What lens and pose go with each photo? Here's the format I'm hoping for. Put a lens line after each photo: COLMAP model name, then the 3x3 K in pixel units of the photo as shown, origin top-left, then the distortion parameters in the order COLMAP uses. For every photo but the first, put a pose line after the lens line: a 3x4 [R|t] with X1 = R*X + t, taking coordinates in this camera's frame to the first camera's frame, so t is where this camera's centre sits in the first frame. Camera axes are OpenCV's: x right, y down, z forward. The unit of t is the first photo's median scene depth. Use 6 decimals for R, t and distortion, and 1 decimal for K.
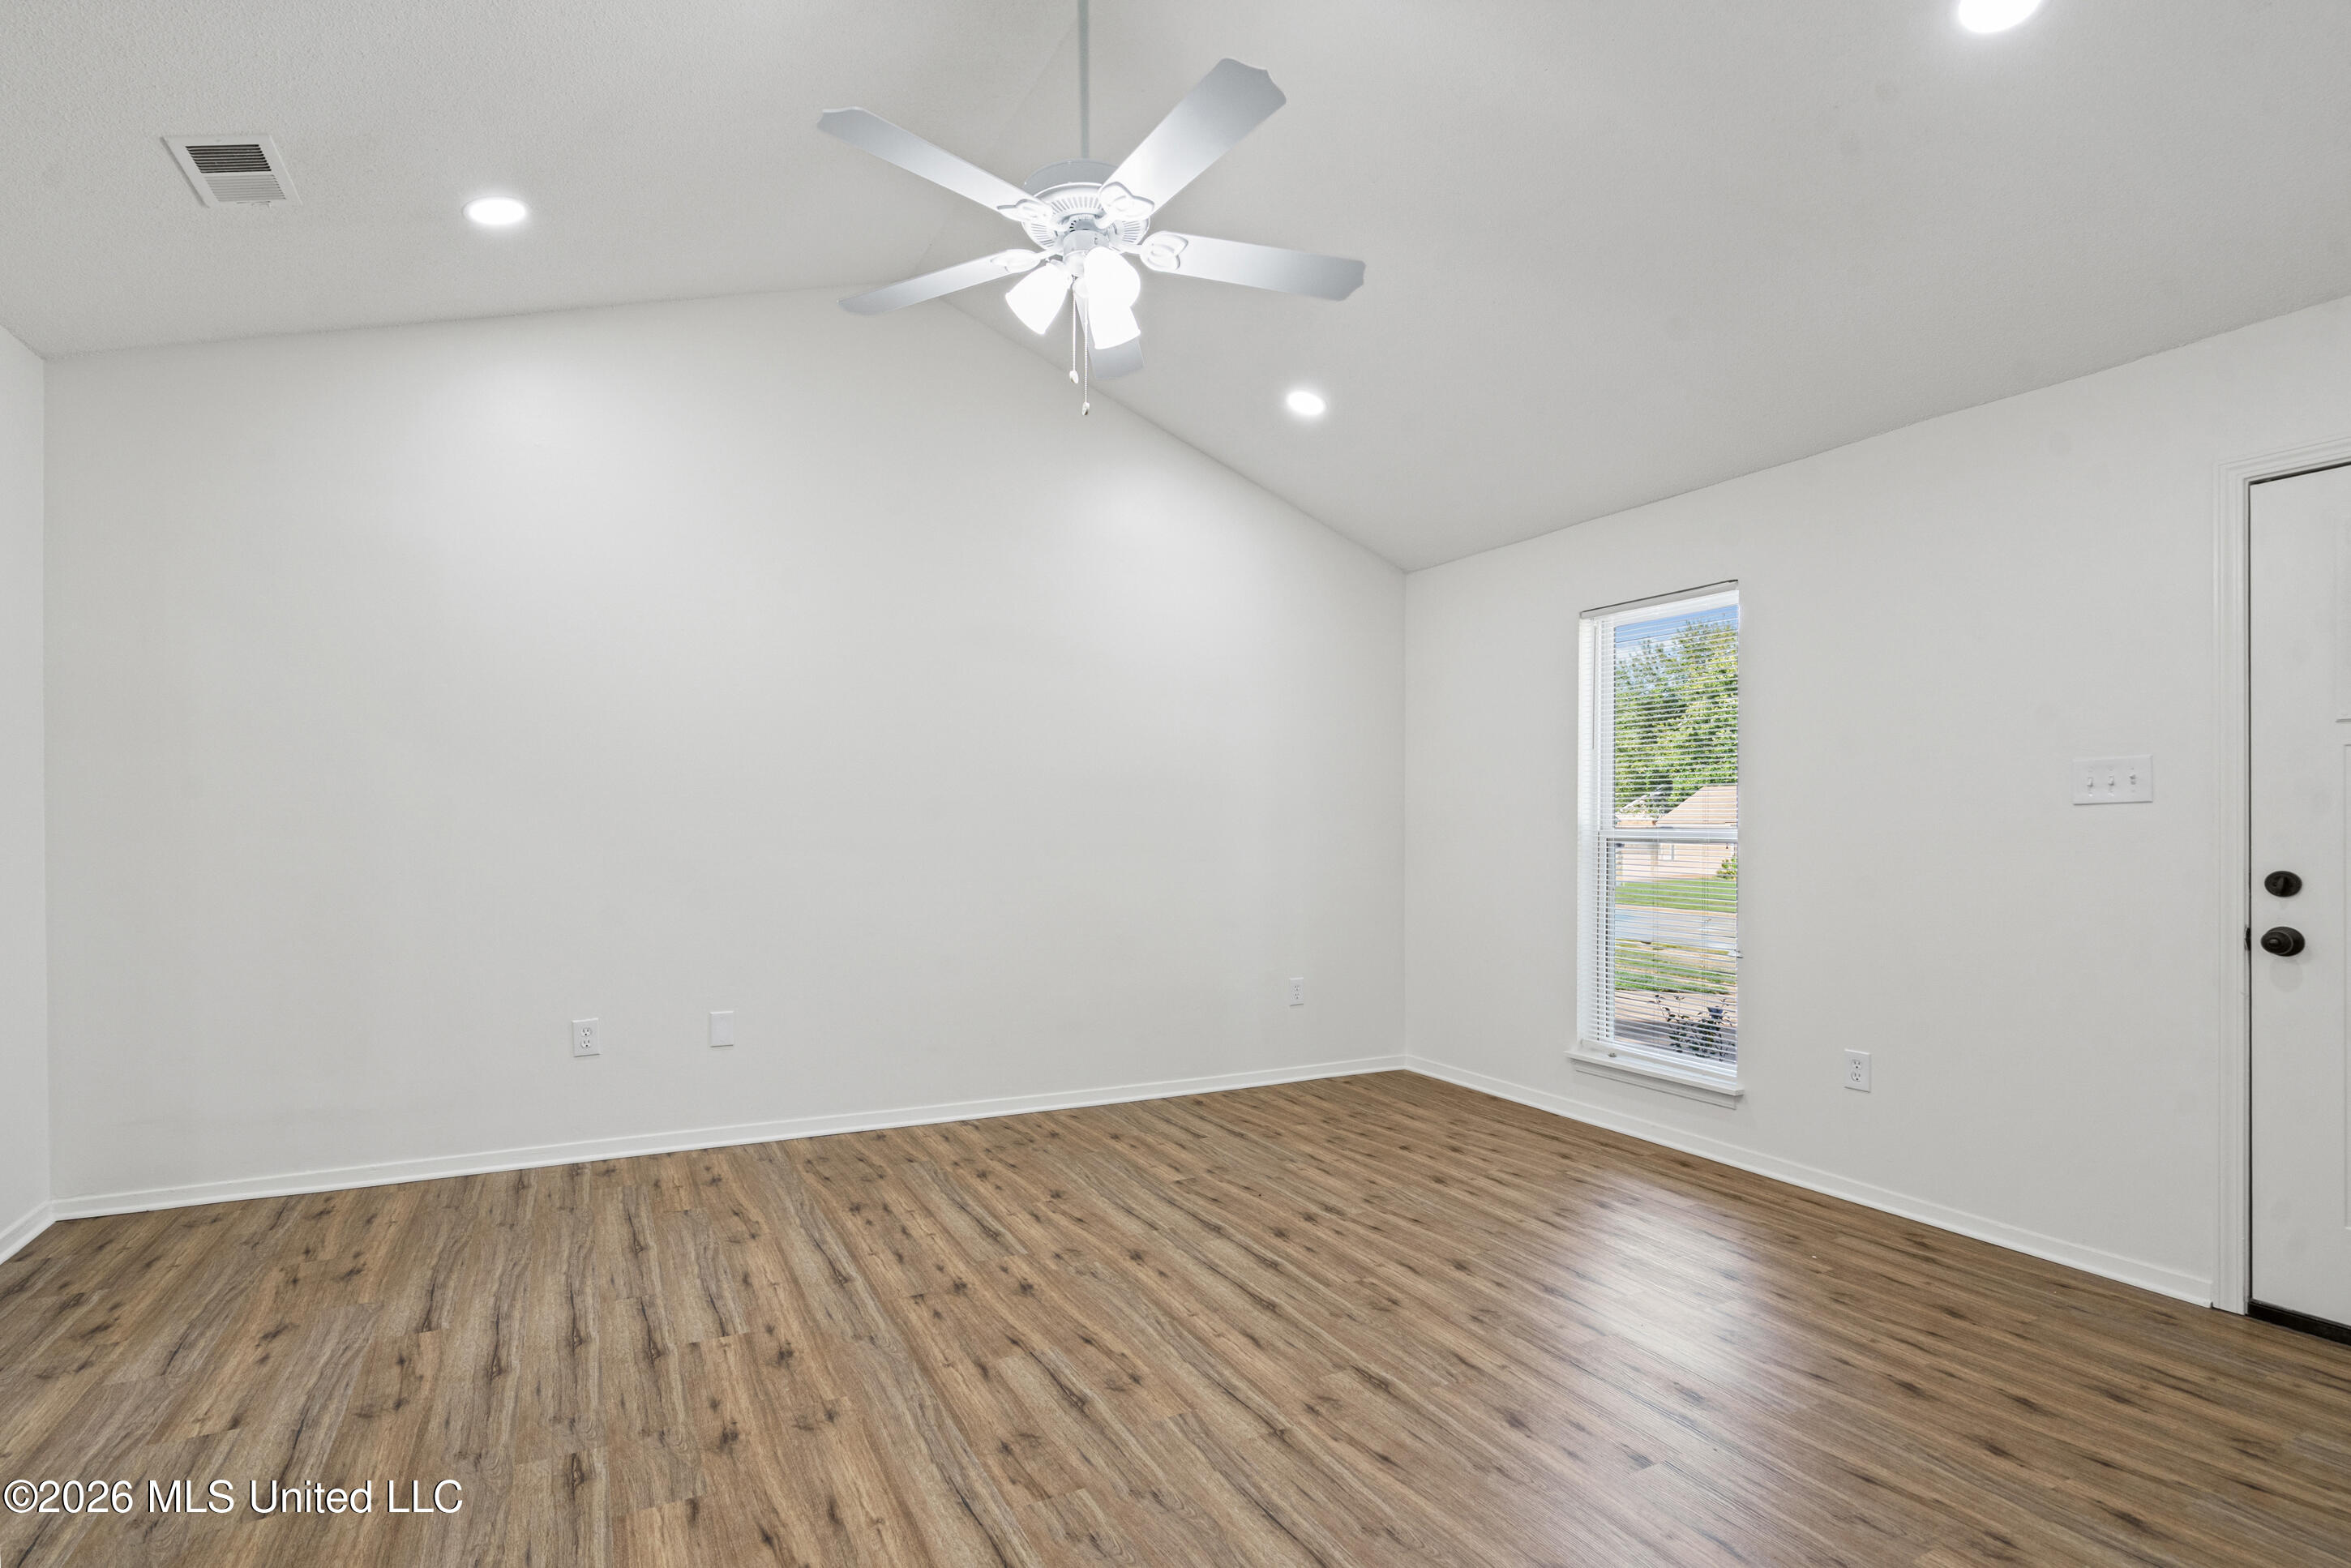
lens RADIAL K [[1087.1, 0, 1164.7], [0, 1087.1, 805.1], [0, 0, 1]] dist [0.000160, 0.000775]
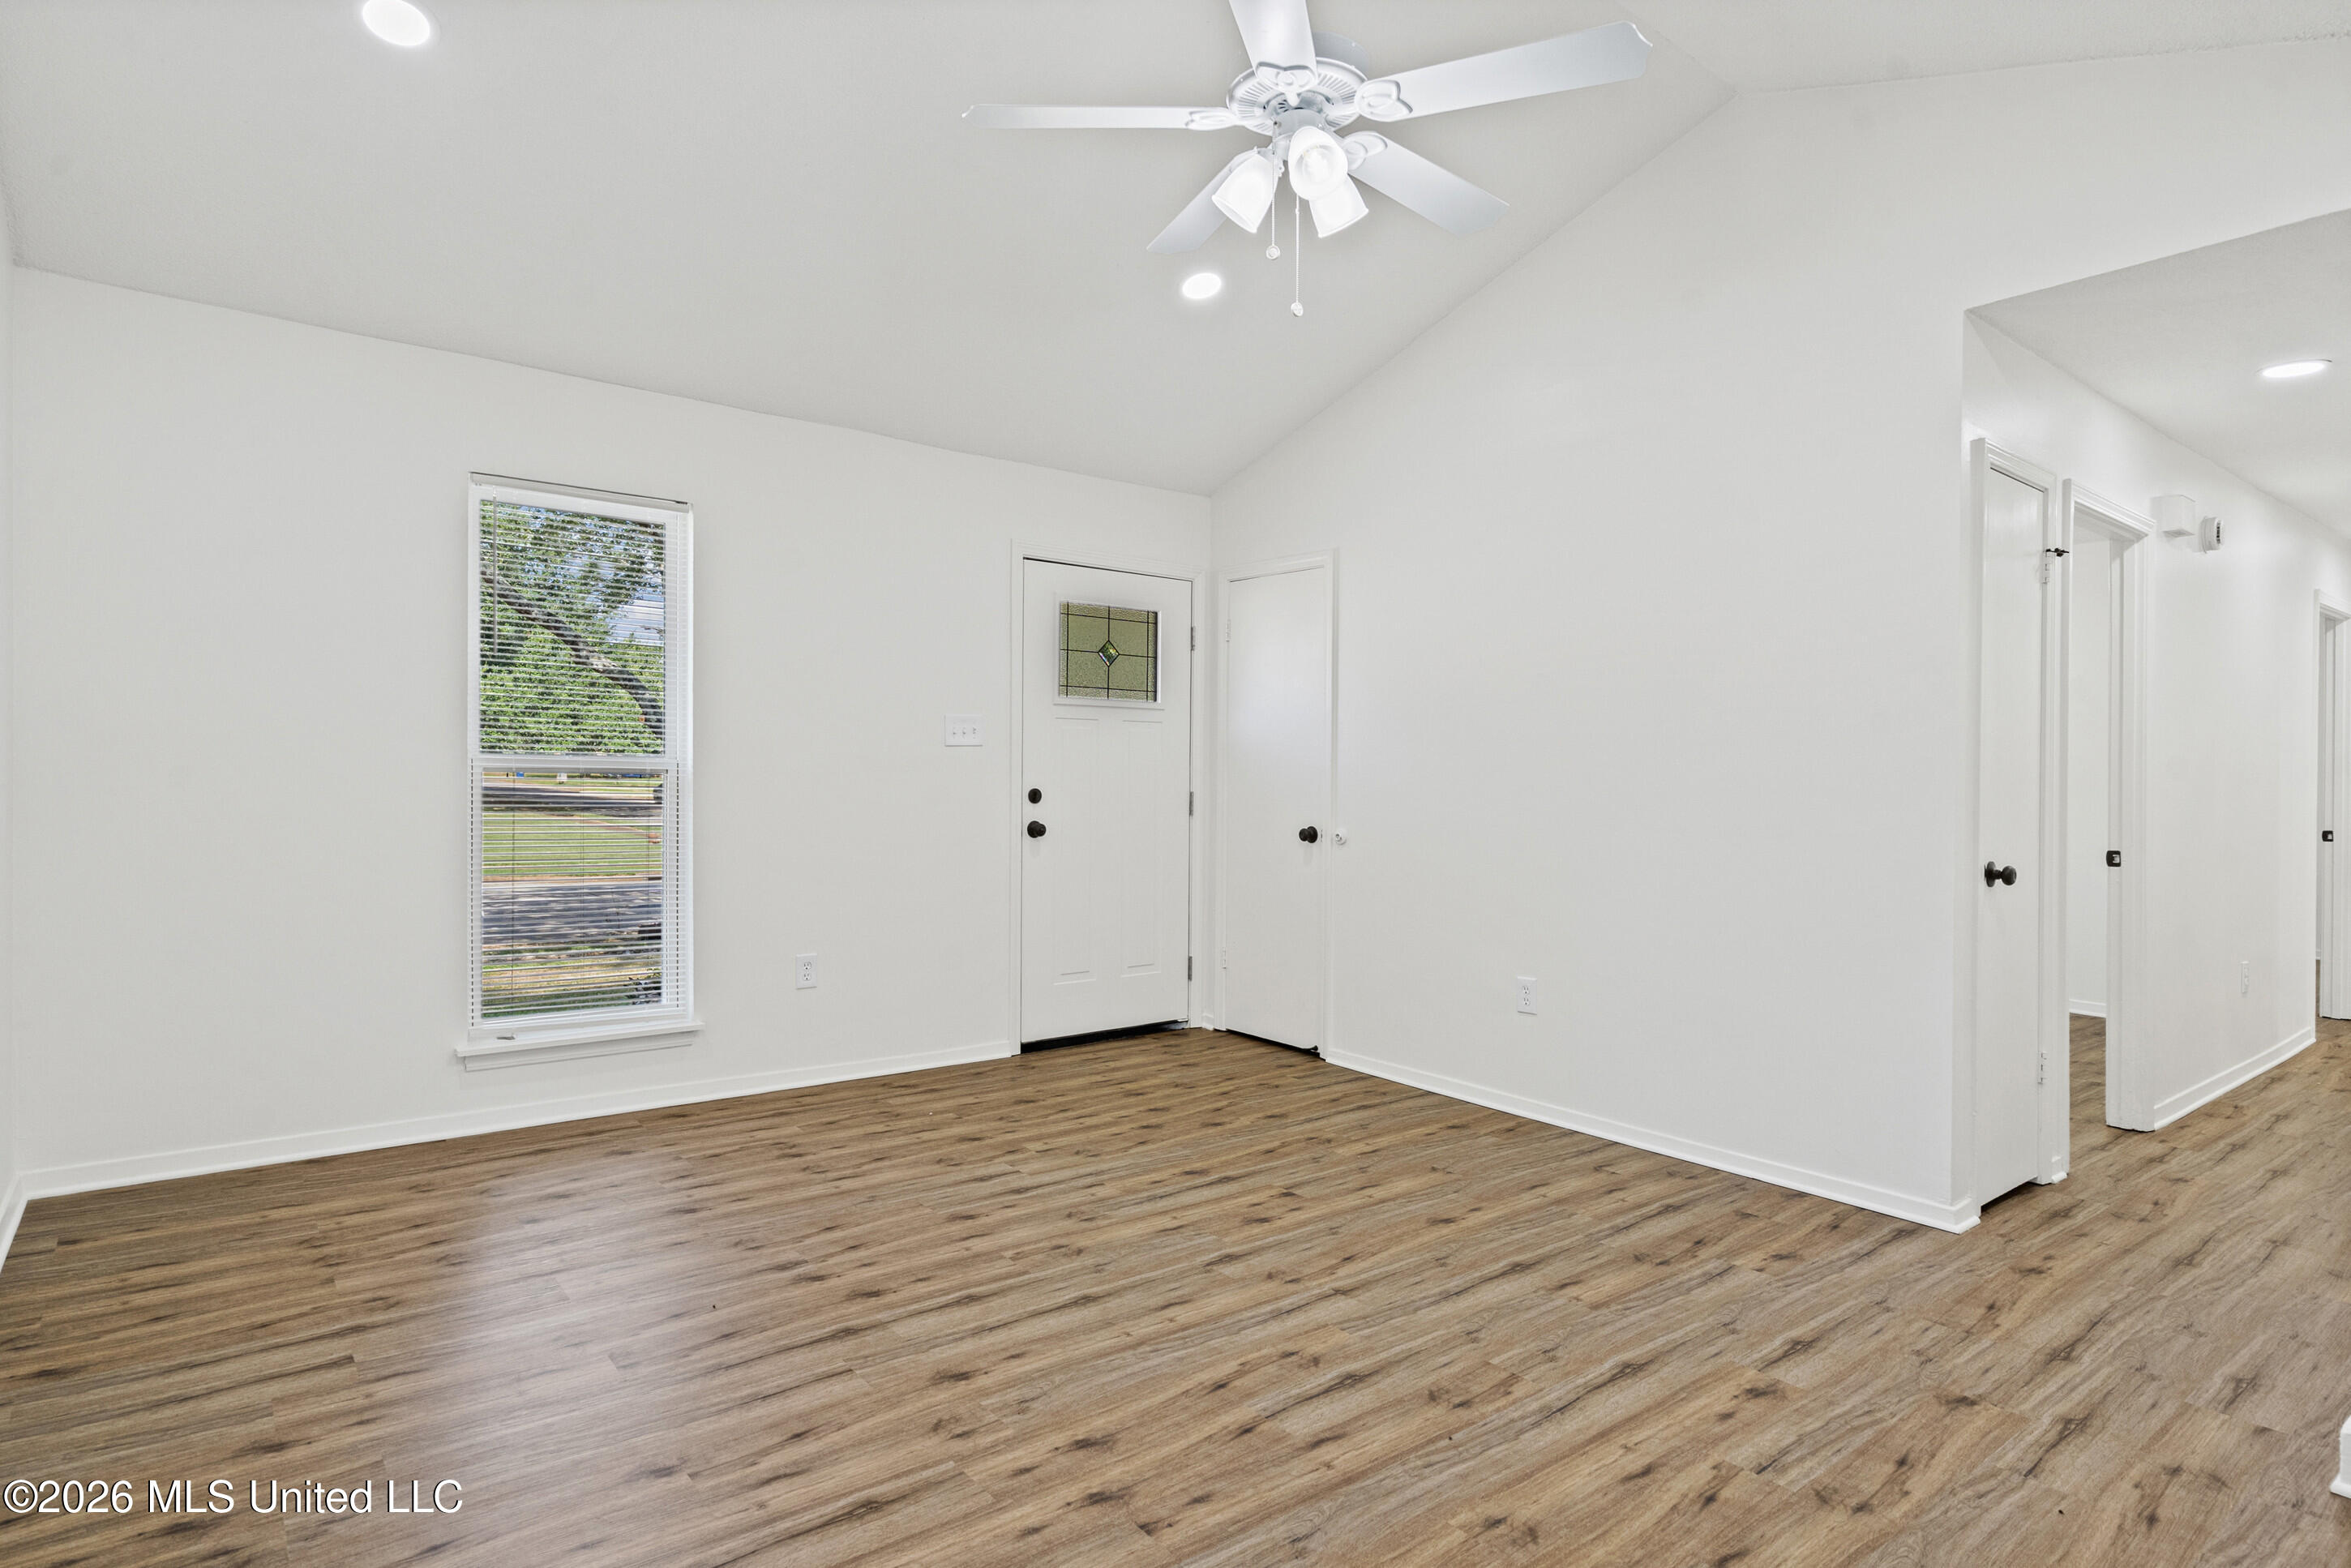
lens RADIAL K [[1248.8, 0, 1134.9], [0, 1248.8, 761.6], [0, 0, 1]] dist [0.002141, 0.001184]
pose [[-0.151268, -0.005782, 0.988476, -0.921160], [-0.041813, 0.999125, -0.000555, 0.012346], [-0.987608, -0.041415, -0.151377, 1.119746]]
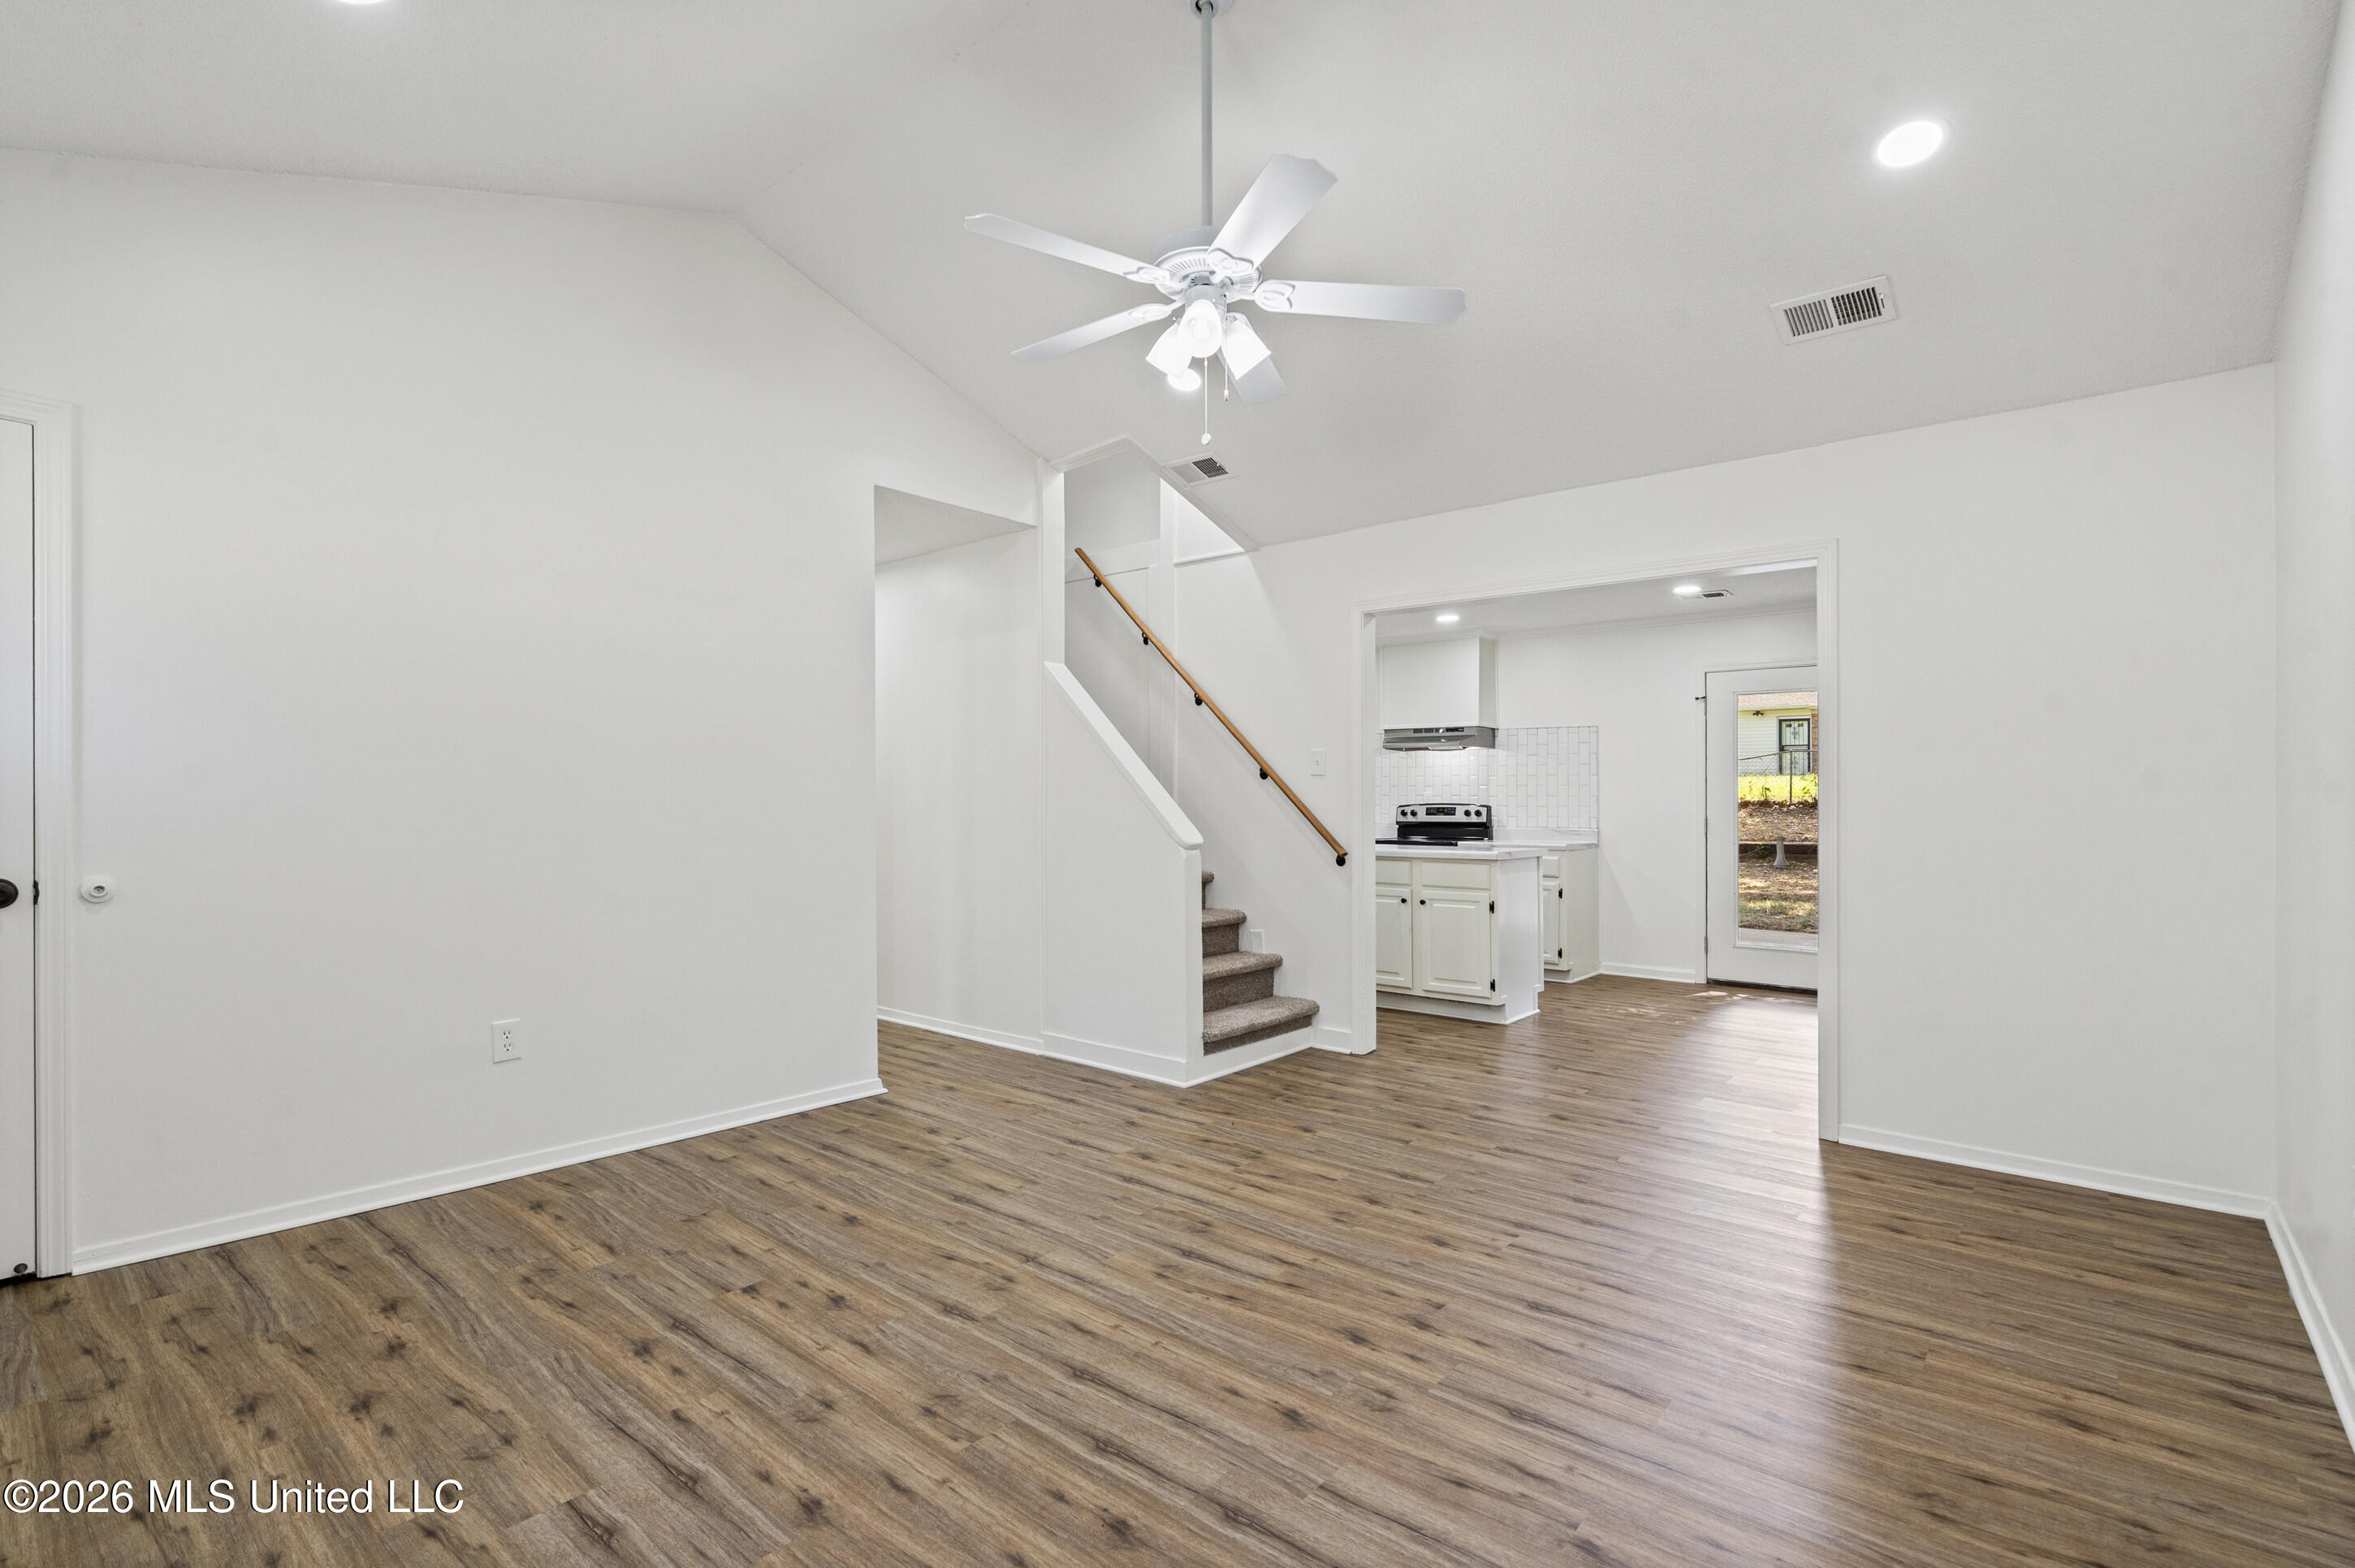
lens RADIAL K [[1088.8, 0, 1156.7], [0, 1088.8, 790.2], [0, 0, 1]] dist [0.000160, 0.000775]
pose [[-0.935127, -0.027303, -0.353260, 0.343633], [-0.014152, 0.999109, -0.039759, 0.044935], [0.354031, -0.032181, -0.934680, 1.787782]]
